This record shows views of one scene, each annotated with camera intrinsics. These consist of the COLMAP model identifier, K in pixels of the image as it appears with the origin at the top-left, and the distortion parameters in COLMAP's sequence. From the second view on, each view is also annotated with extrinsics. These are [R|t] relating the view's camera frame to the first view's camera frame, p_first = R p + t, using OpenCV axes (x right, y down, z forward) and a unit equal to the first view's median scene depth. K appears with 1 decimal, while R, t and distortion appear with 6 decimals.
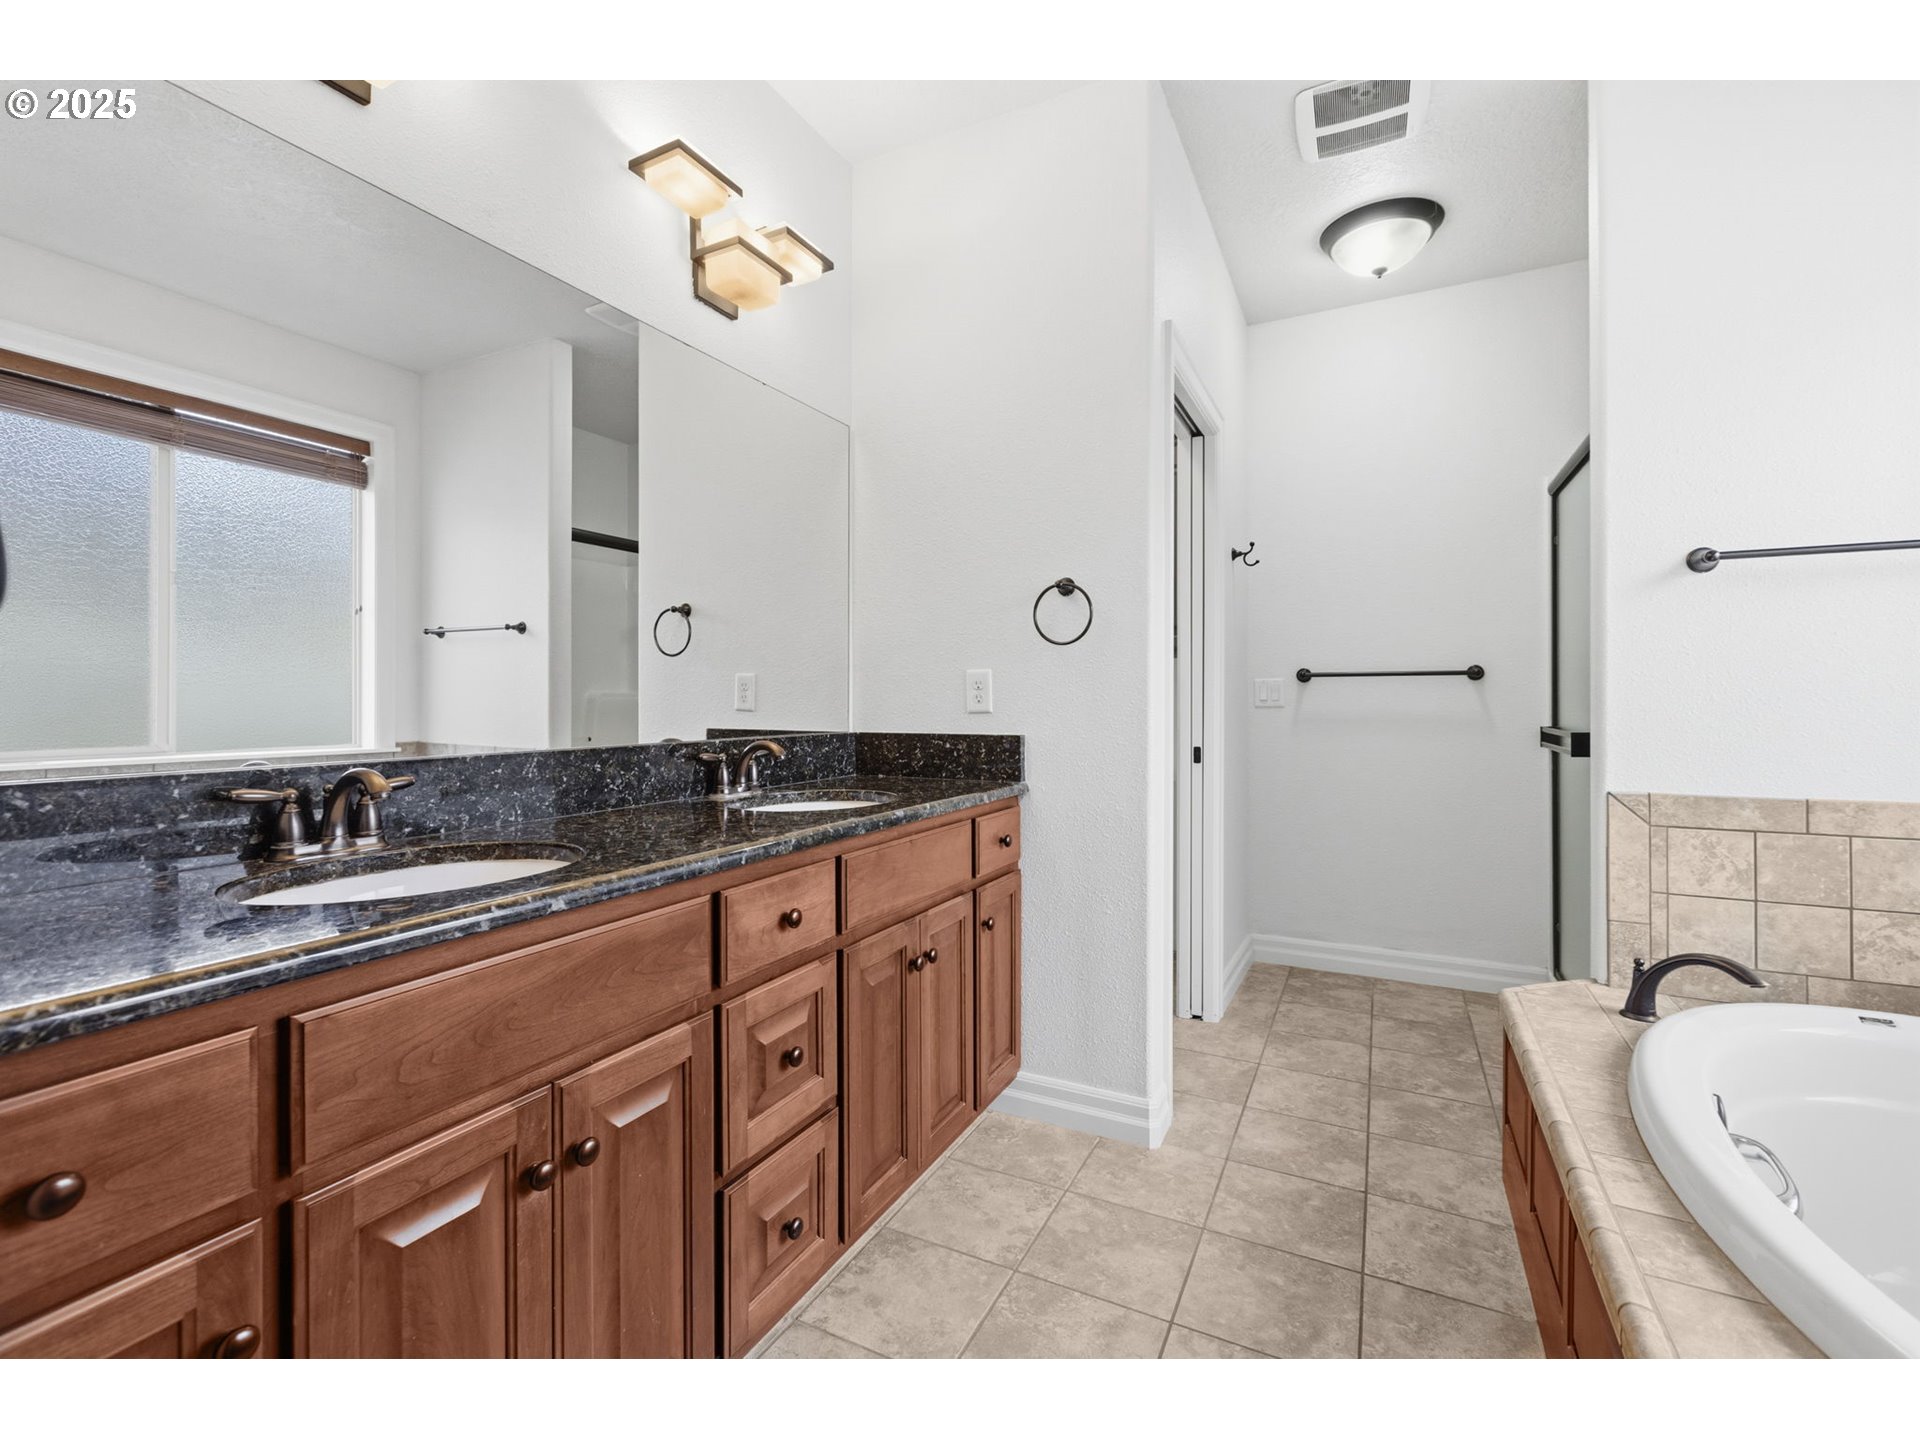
lens RADIAL K [[862.0, 0, 949.9], [0, 862.0, 693.6], [0, 0, 1]] dist [-0.000715, 0.000104]
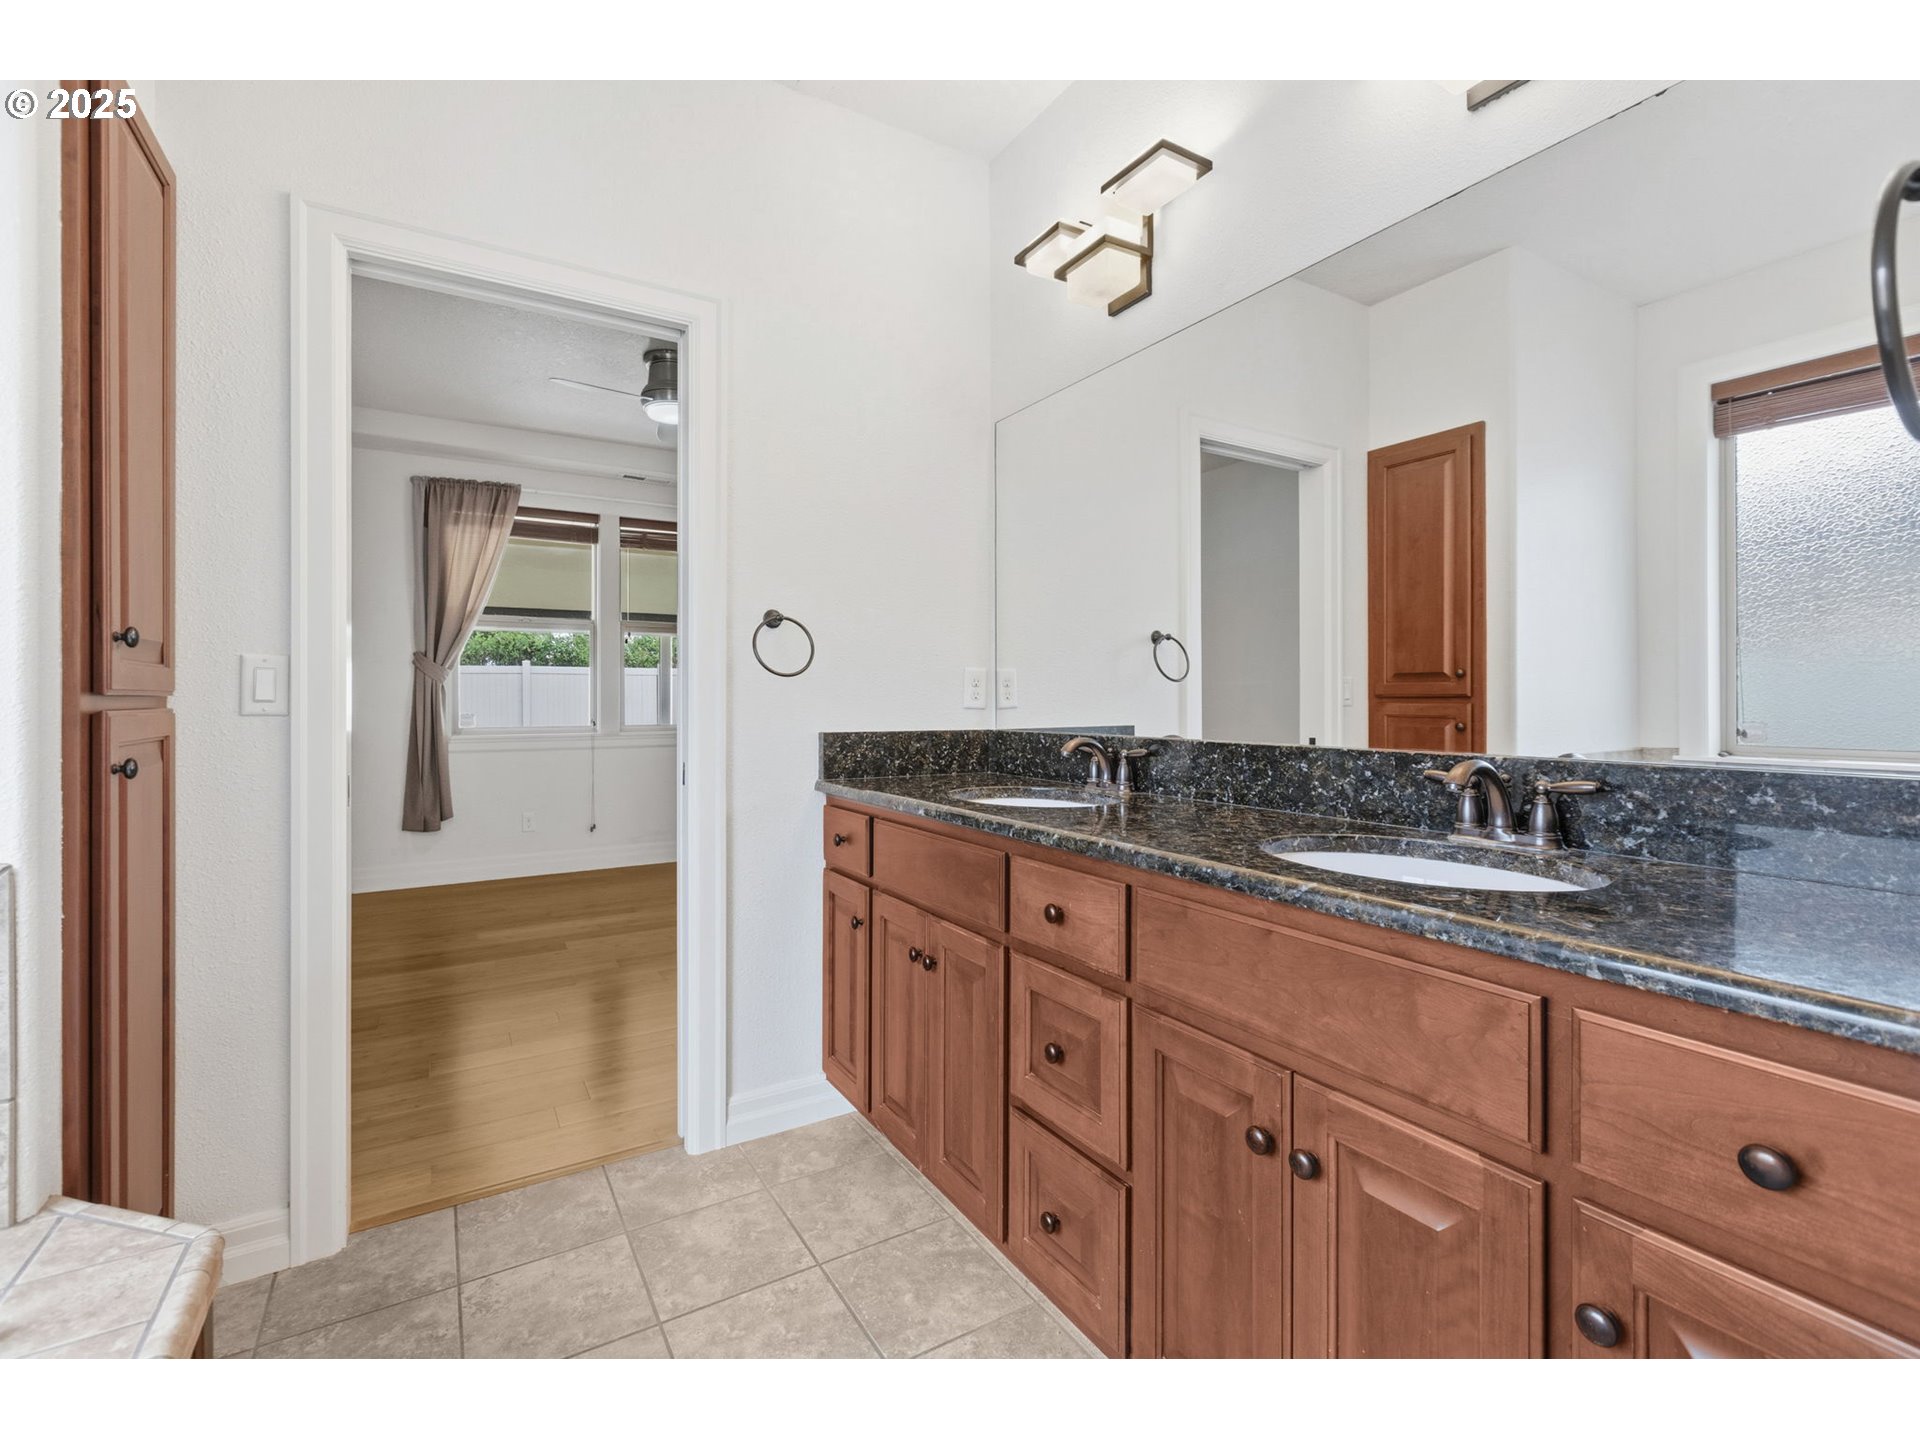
lens RADIAL K [[862.0, 0, 949.9], [0, 862.0, 693.6], [0, 0, 1]] dist [-0.000715, 0.000104]
pose [[-0.520259, -0.002378, -0.854005, 0.648393], [0.009279, 0.999921, -0.008437, 0.010473], [0.853958, -0.012314, -0.520196, 1.255047]]
